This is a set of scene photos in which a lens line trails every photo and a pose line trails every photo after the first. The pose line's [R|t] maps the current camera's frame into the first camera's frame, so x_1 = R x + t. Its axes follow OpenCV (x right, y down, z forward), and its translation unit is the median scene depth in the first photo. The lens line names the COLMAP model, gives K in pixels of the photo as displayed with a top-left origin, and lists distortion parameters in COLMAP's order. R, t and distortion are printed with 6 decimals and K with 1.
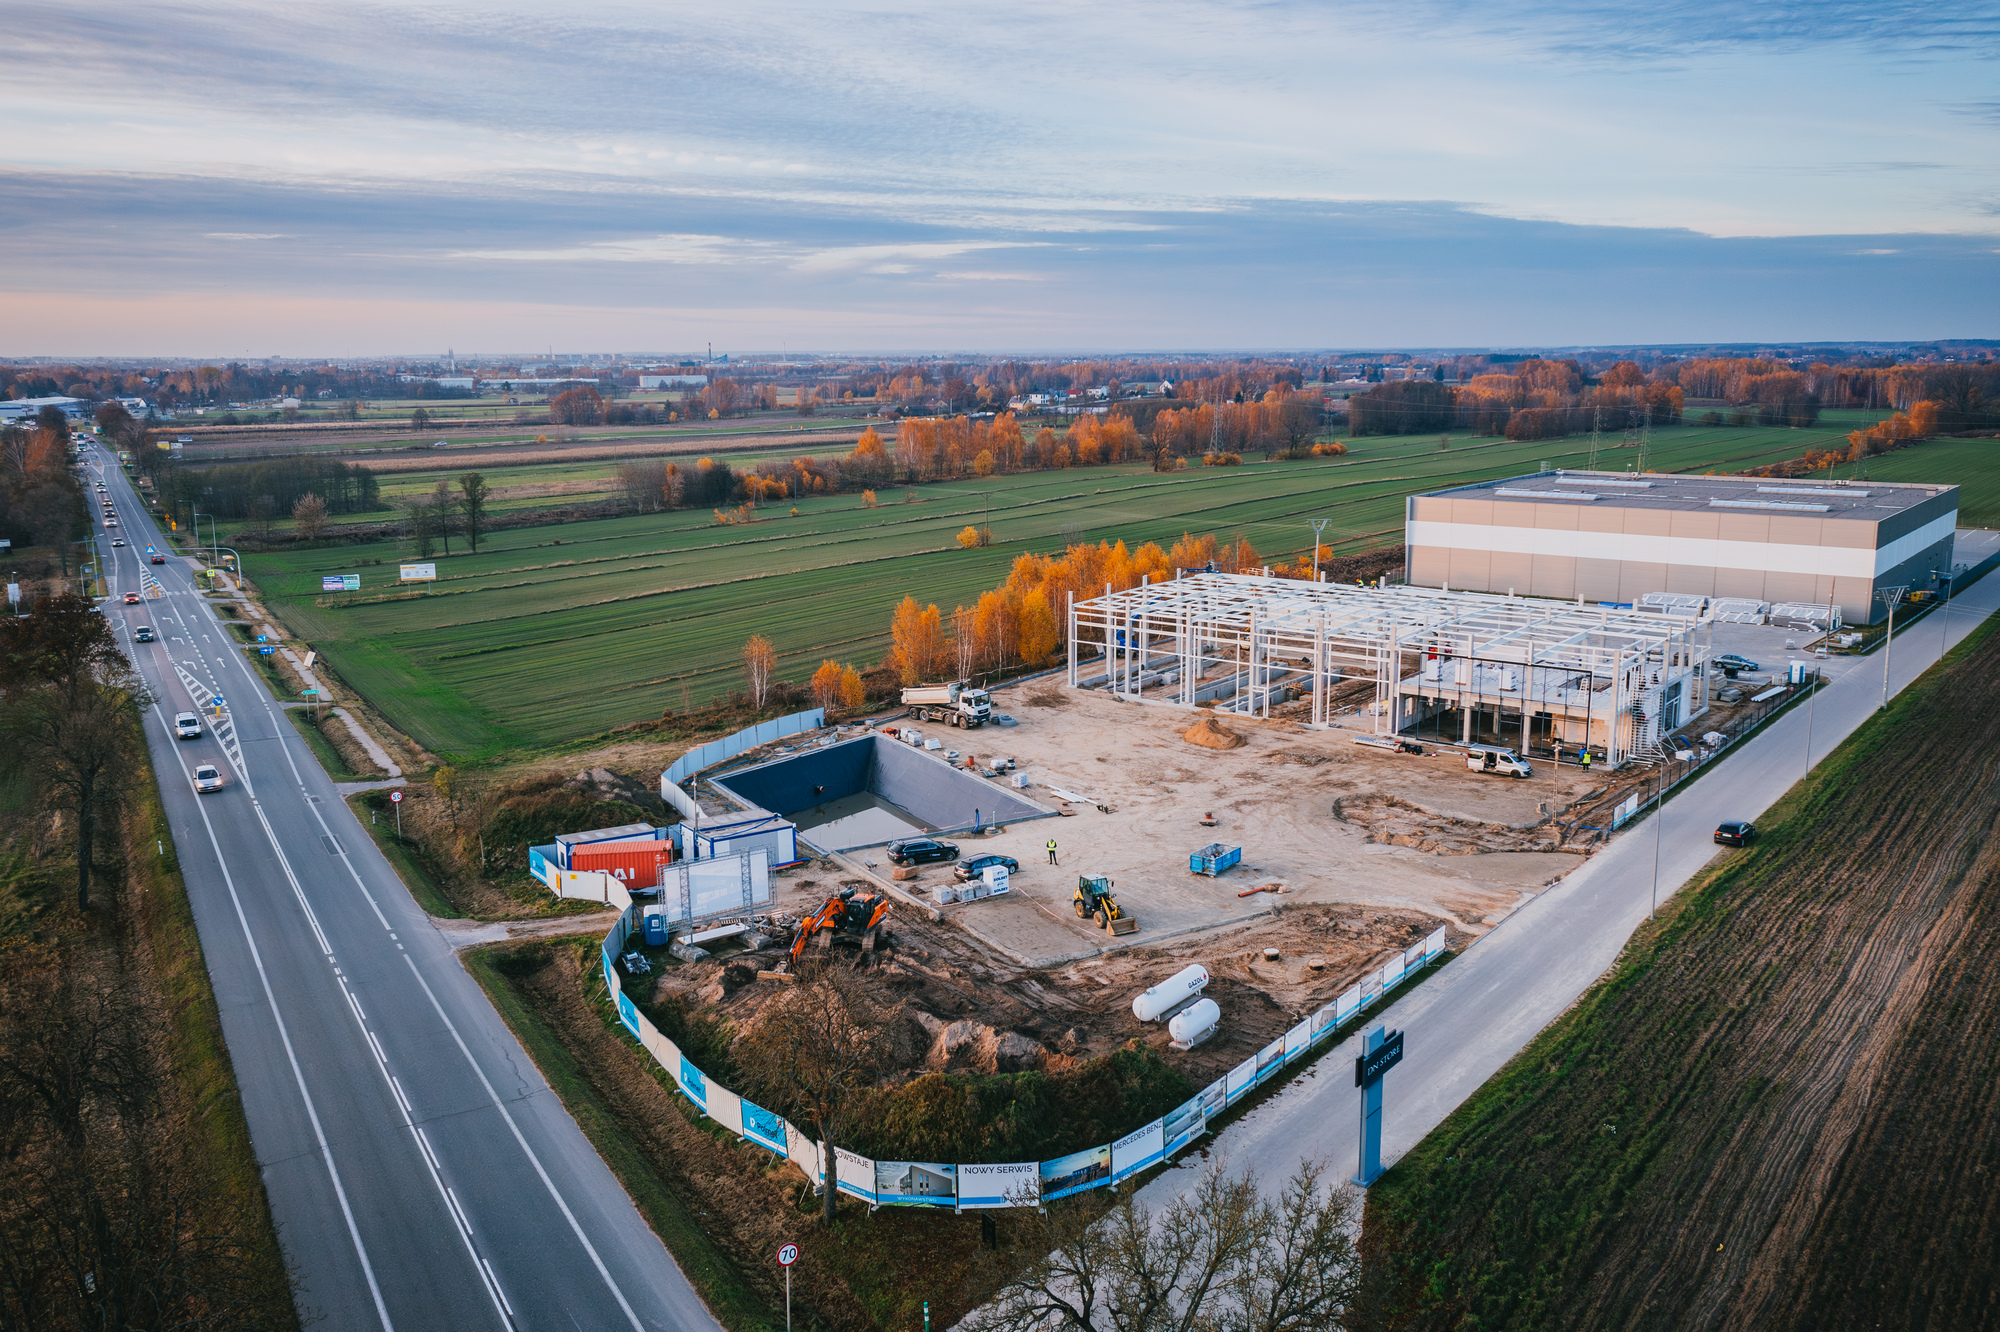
lens RADIAL K [[1577.2, 0, 1000.0], [0, 1577.2, 666.0], [0, 0, 1]] dist [-0.001417, 0.008210]
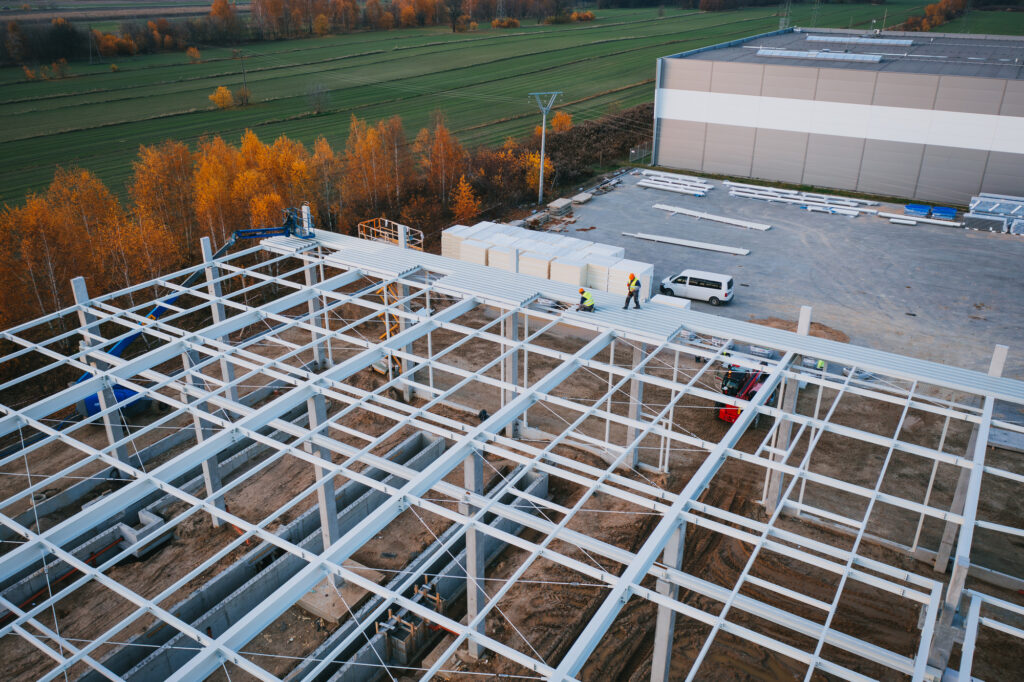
lens RADIAL K [[807.5, 0, 512.0], [0, 807.5, 341.0], [0, 0, 1]] dist [-0.001417, 0.008210]
pose [[0.993255, -0.039991, 0.108834, 0.132242], [0.013042, 0.971214, 0.237853, -0.065744], [-0.115213, -0.234829, 0.965185, 0.572620]]
